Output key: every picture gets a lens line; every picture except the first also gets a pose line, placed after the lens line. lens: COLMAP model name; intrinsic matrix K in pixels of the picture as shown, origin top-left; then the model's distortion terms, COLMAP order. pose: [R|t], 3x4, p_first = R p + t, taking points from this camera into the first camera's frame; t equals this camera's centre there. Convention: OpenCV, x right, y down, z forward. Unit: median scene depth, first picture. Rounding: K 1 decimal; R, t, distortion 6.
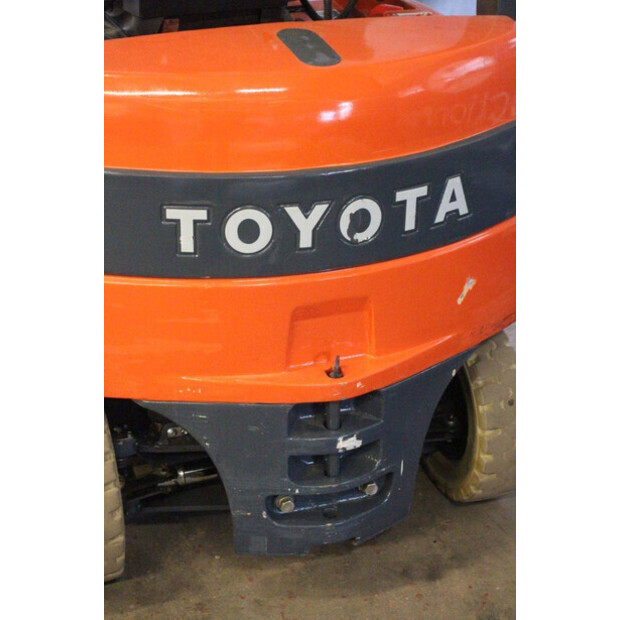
lens RADIAL K [[1273.6, 0, 311.1], [0, 1273.6, 311.1], [0, 0, 1]] dist [0.210865, 0.000000]
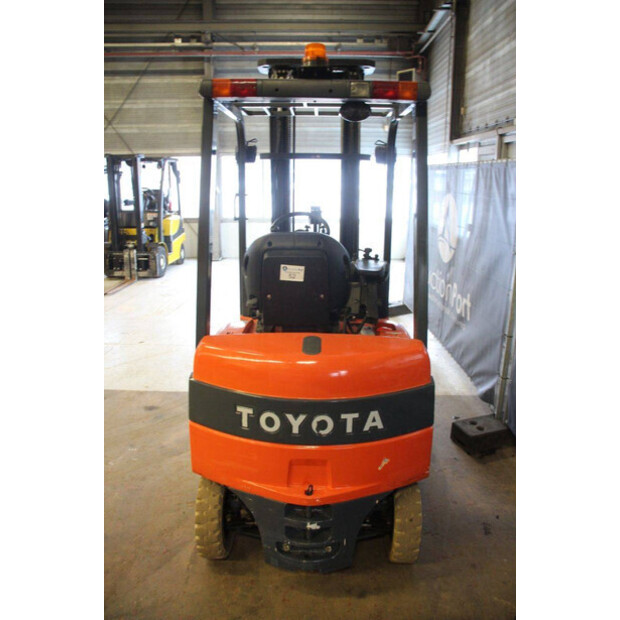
lens RADIAL K [[507.6, 0, 311.3], [0, 507.6, 313.2], [0, 0, 1]] dist [-0.163069, 0.126466]
pose [[0.932183, 0.085421, -0.351765, 0.292631], [-0.159848, 0.969018, -0.188288, -0.087184], [0.324783, 0.231748, 0.916956, 0.161705]]
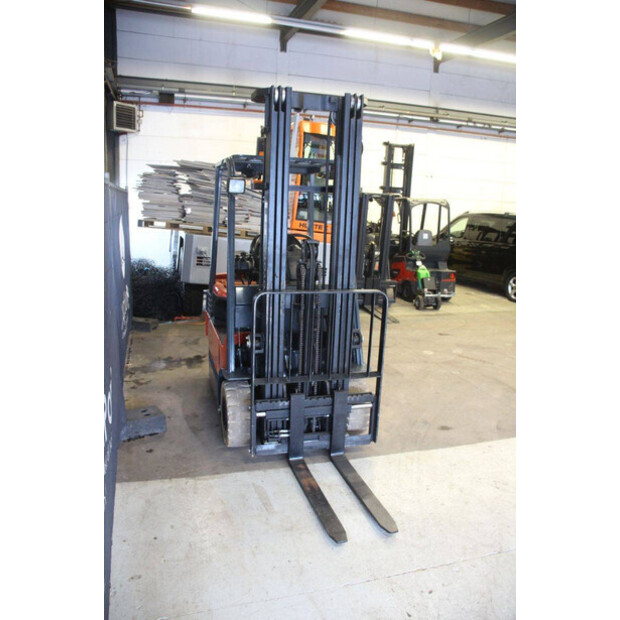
lens RADIAL K [[507.6, 0, 315.7], [0, 507.6, 313.5], [0, 0, 1]] dist [-0.163069, 0.126466]
pose [[-0.997143, -0.066112, 0.036549, -0.333794], [-0.027561, 0.768854, 0.638830, -1.427736], [-0.070335, 0.635997, -0.768479, 2.688996]]
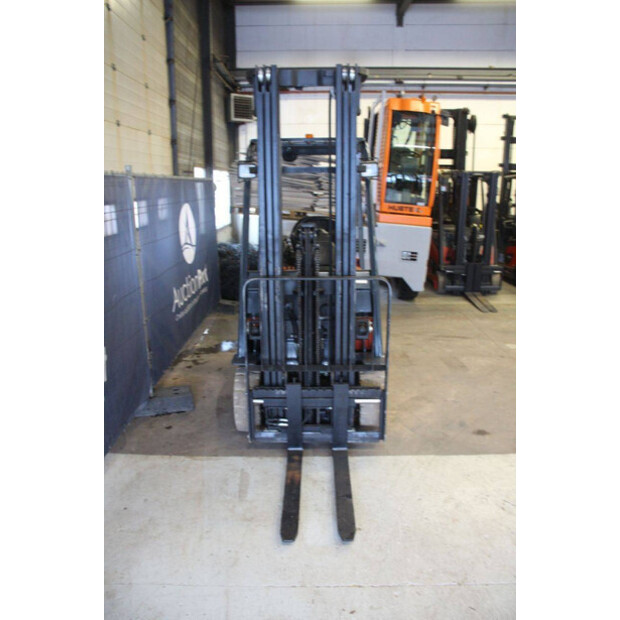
lens RADIAL K [[507.6, 0, 313.0], [0, 507.6, 316.5], [0, 0, 1]] dist [-0.163069, 0.126466]
pose [[-0.937094, -0.097283, 0.335249, -0.740678], [0.154091, 0.746470, 0.647331, -1.367036], [-0.313228, 0.658269, -0.684522, 2.553349]]
